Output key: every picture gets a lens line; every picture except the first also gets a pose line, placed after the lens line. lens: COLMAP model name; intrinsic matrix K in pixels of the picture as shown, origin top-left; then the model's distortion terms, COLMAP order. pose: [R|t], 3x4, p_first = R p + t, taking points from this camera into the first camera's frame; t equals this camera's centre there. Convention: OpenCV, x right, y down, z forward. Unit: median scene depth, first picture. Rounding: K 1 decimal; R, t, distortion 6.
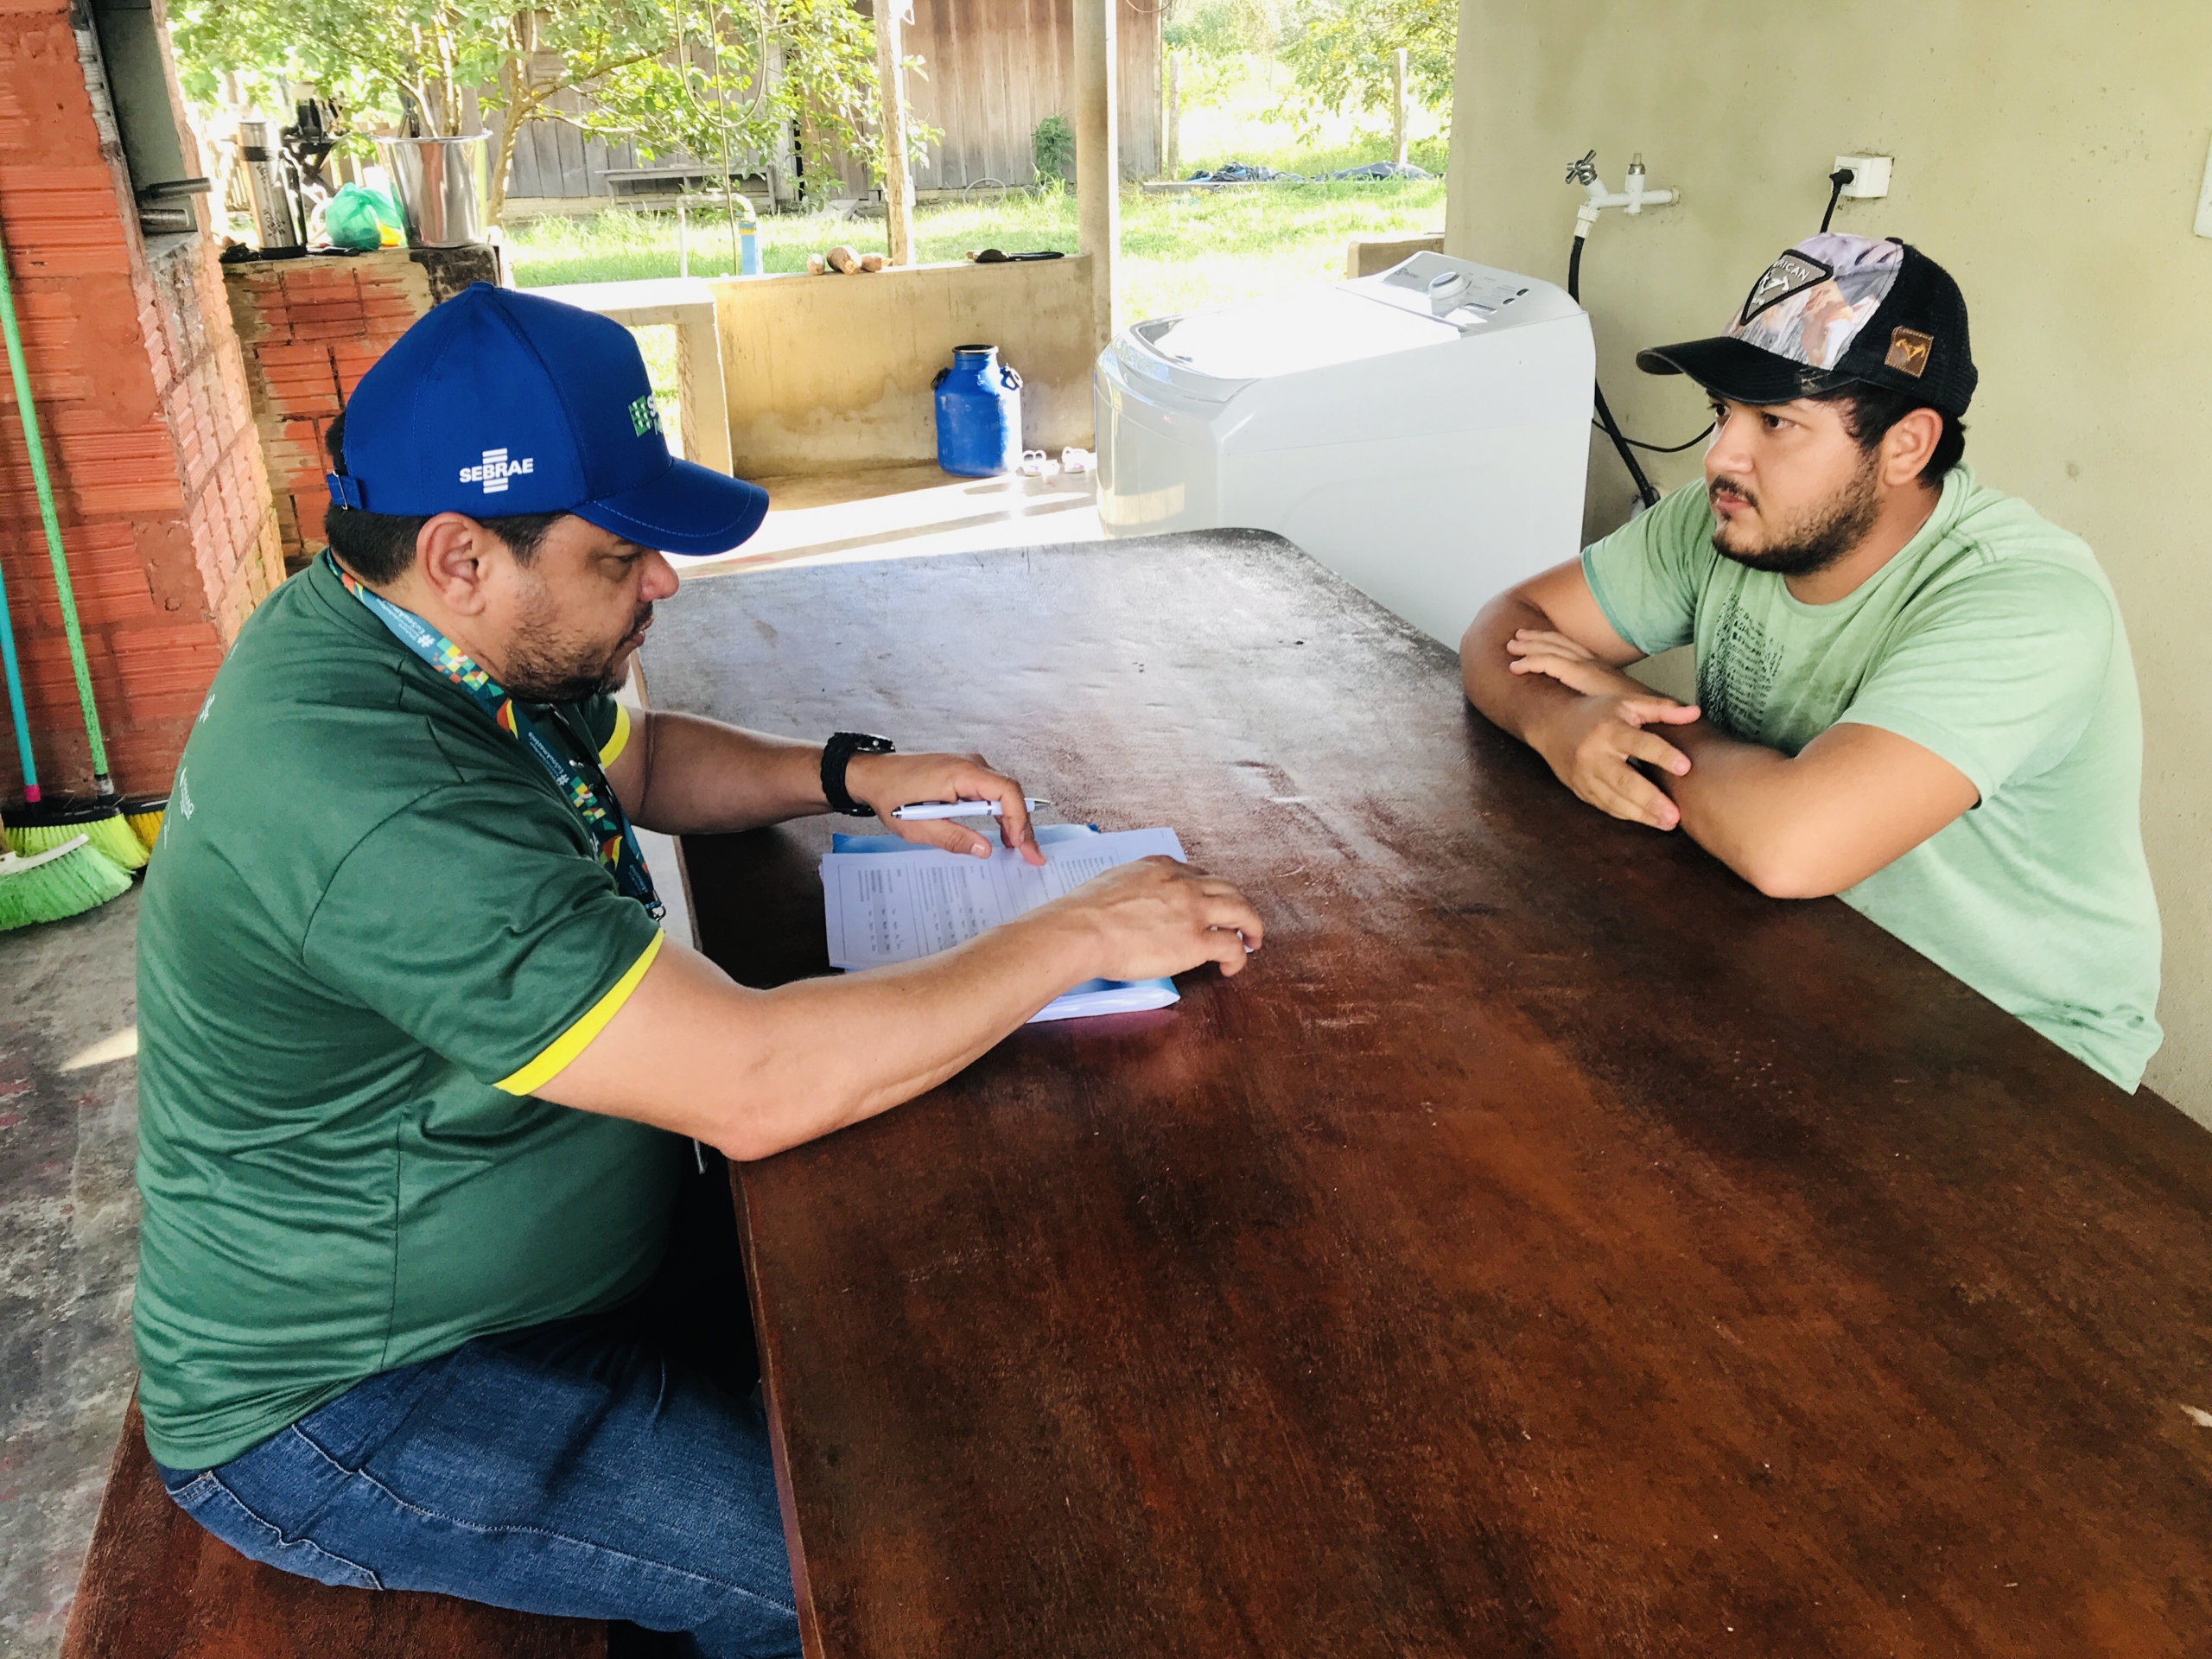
lens RADIAL K [[1797.0, 0, 1106.4], [0, 1797.0, 797.7], [0, 0, 1]] dist [0.055223, -0.053382]
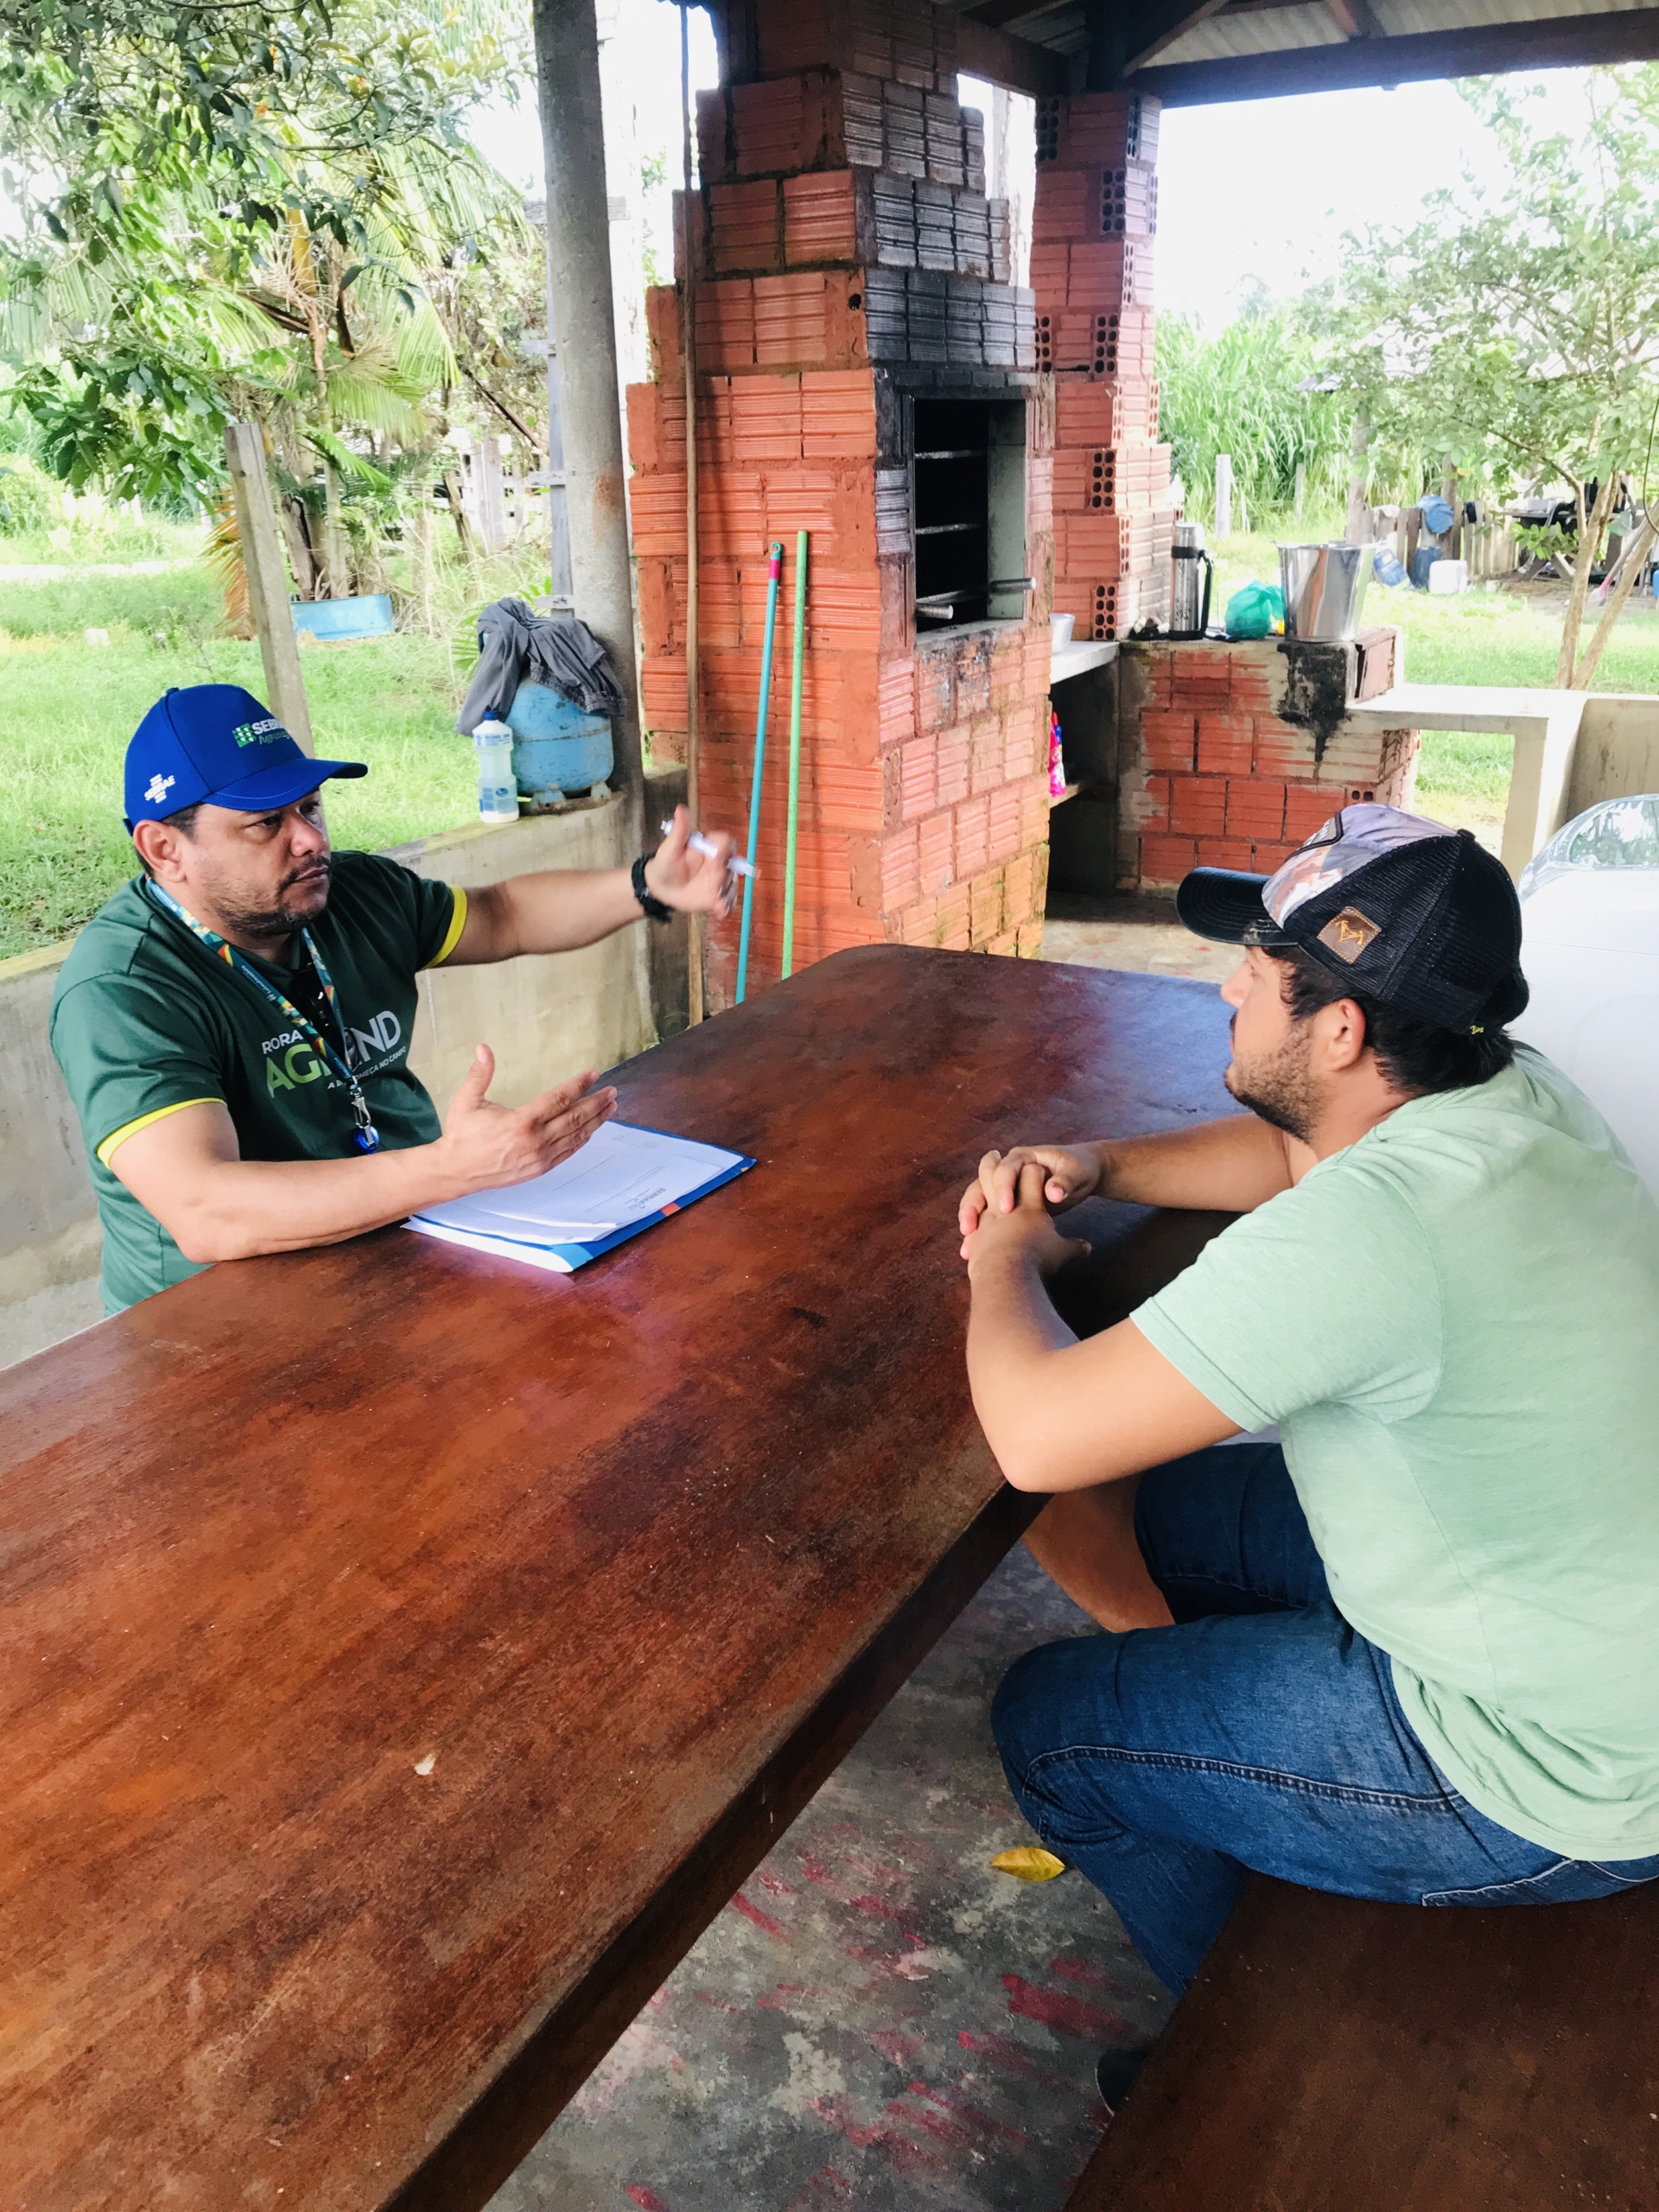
lens RADIAL K [[1811.4, 0, 894.6], [0, 1811.4, 1104.6], [0, 0, 1]] dist [-0.012983, 0.069551]
pose [[0.713663, 0.258918, -0.650882, 0.416230], [-0.278112, 0.957540, 0.075968, -0.076007], [0.642915, 0.126802, 0.755369, 0.058075]]
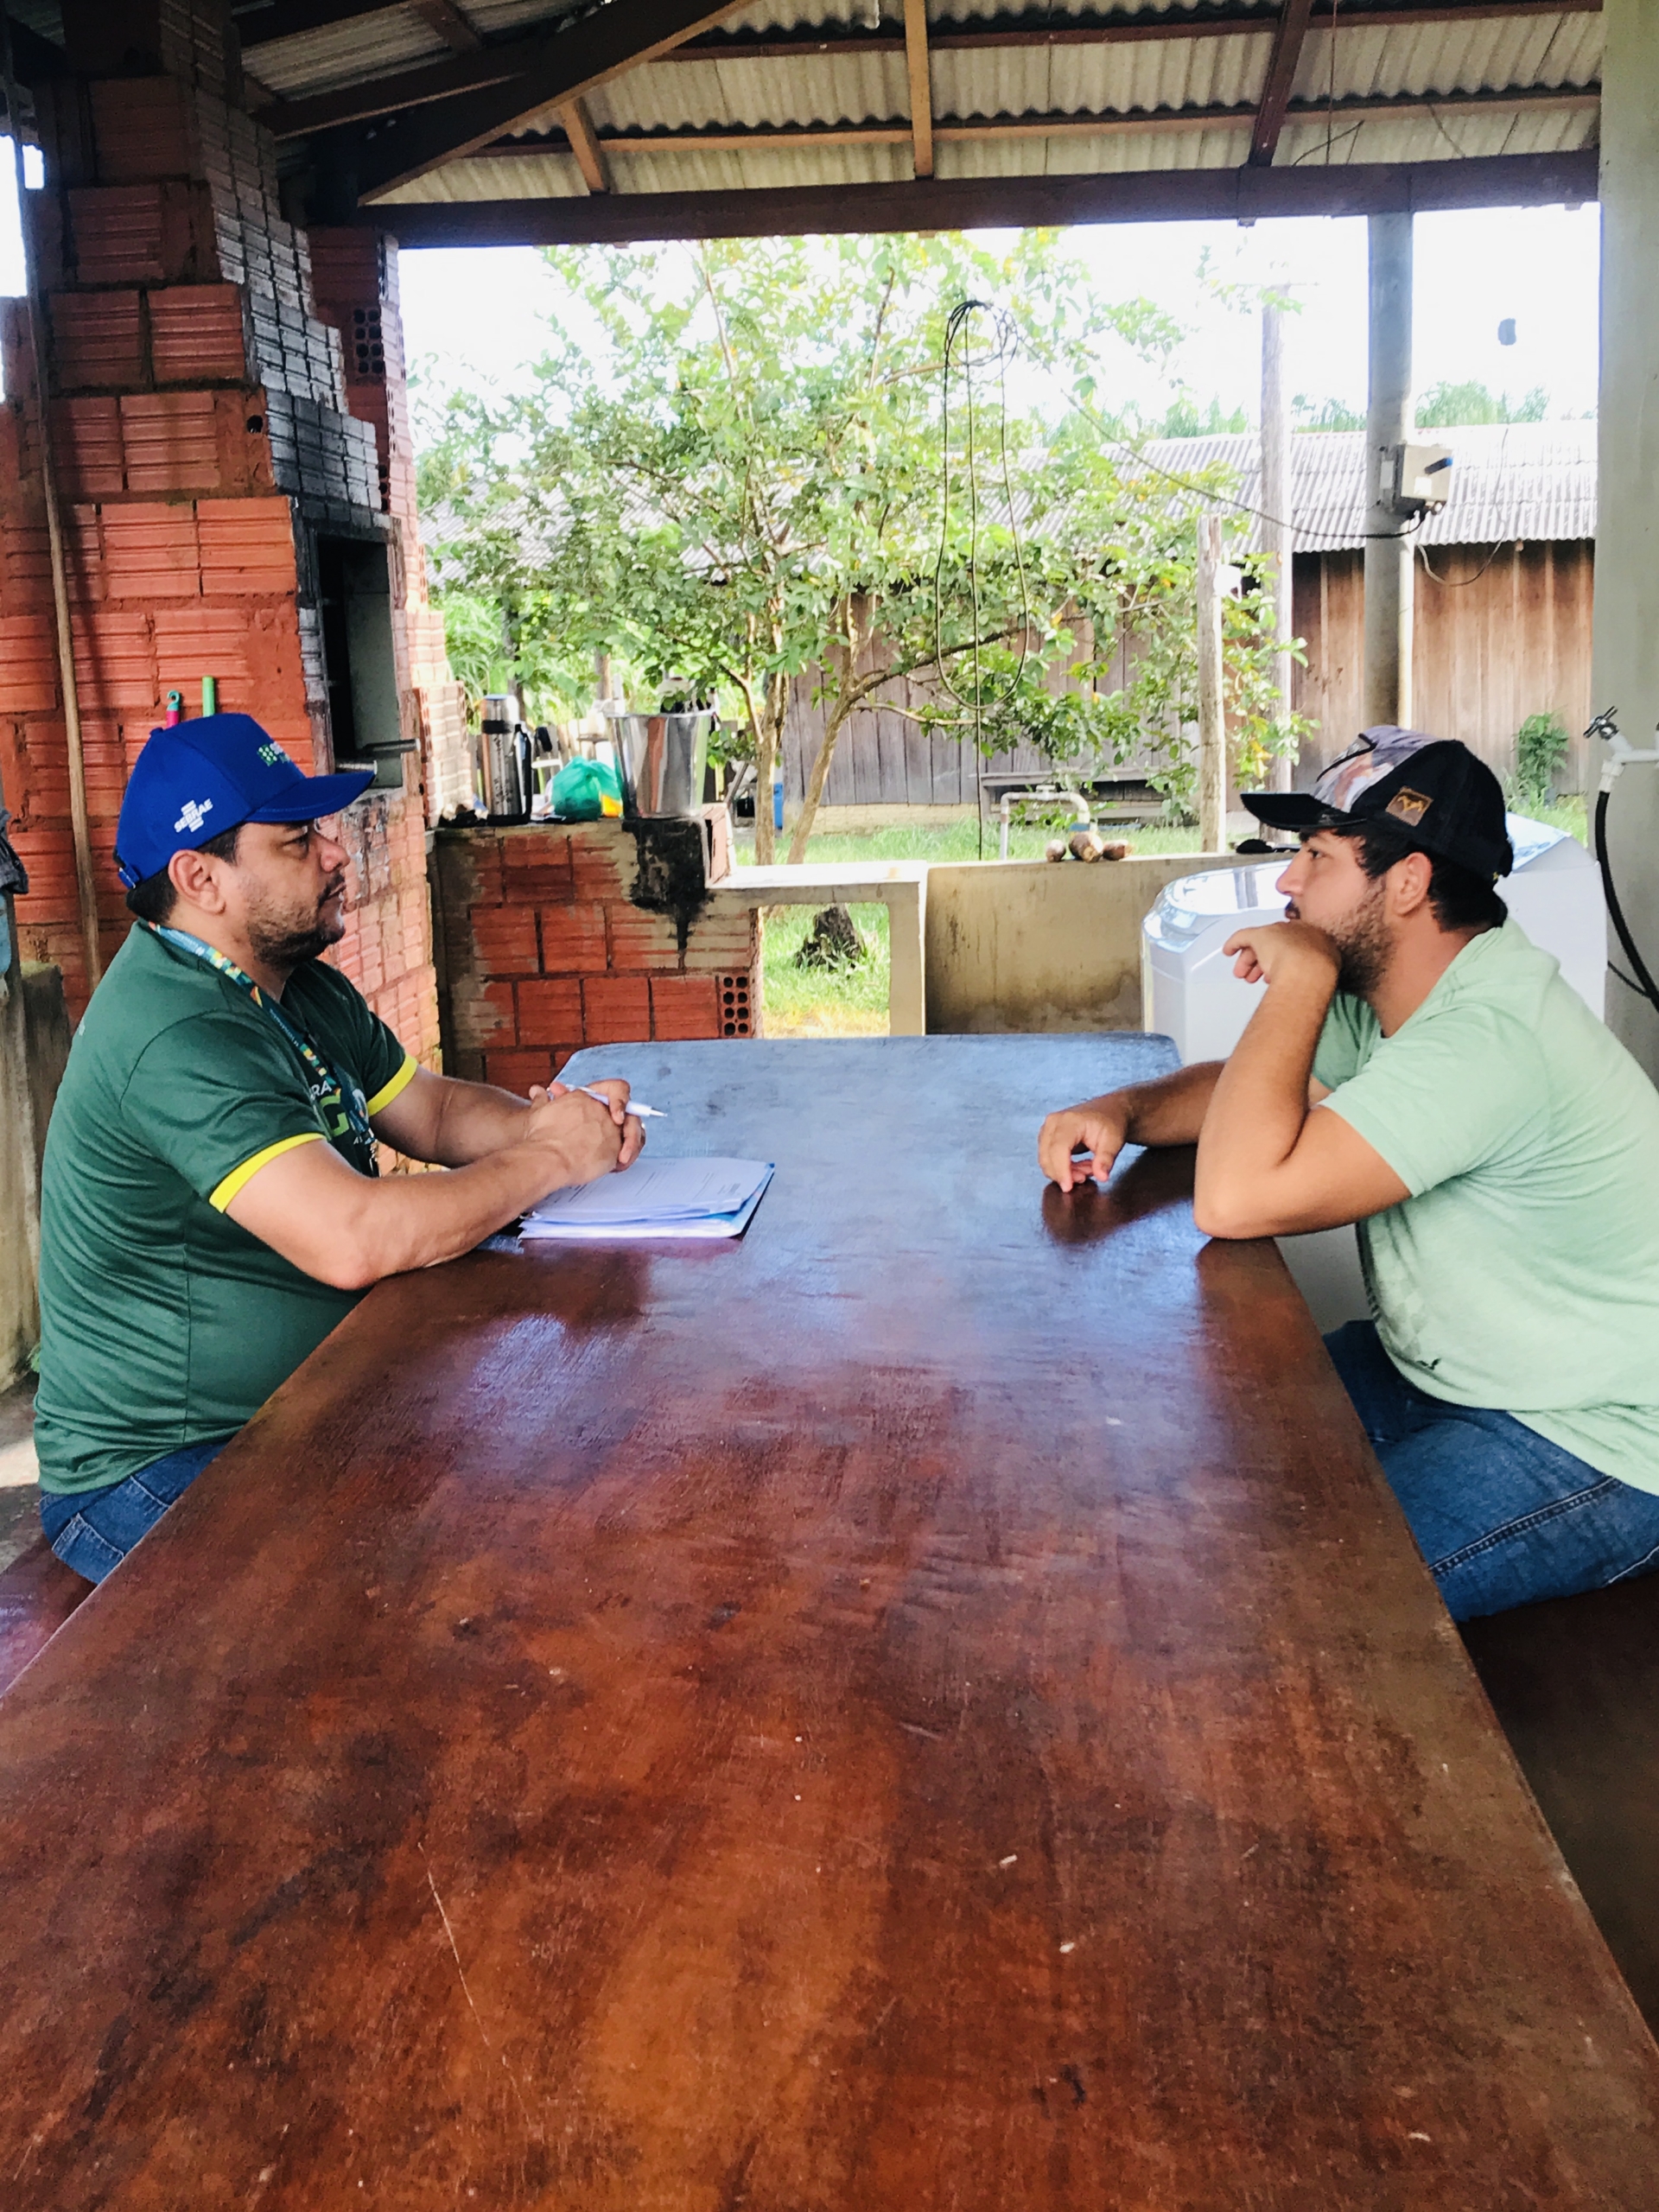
lens RADIAL K [[2439.9, 0, 894.9], [0, 2439.9, 1107.8], [0, 0, 1]] dist [0.126930, -0.227526]
pose [[0.950148, 0.056527, -0.306633, 0.297343], [-0.117399, 0.975915, -0.183870, 0.136696], [0.288854, 0.210702, 0.933899, -0.297310]]
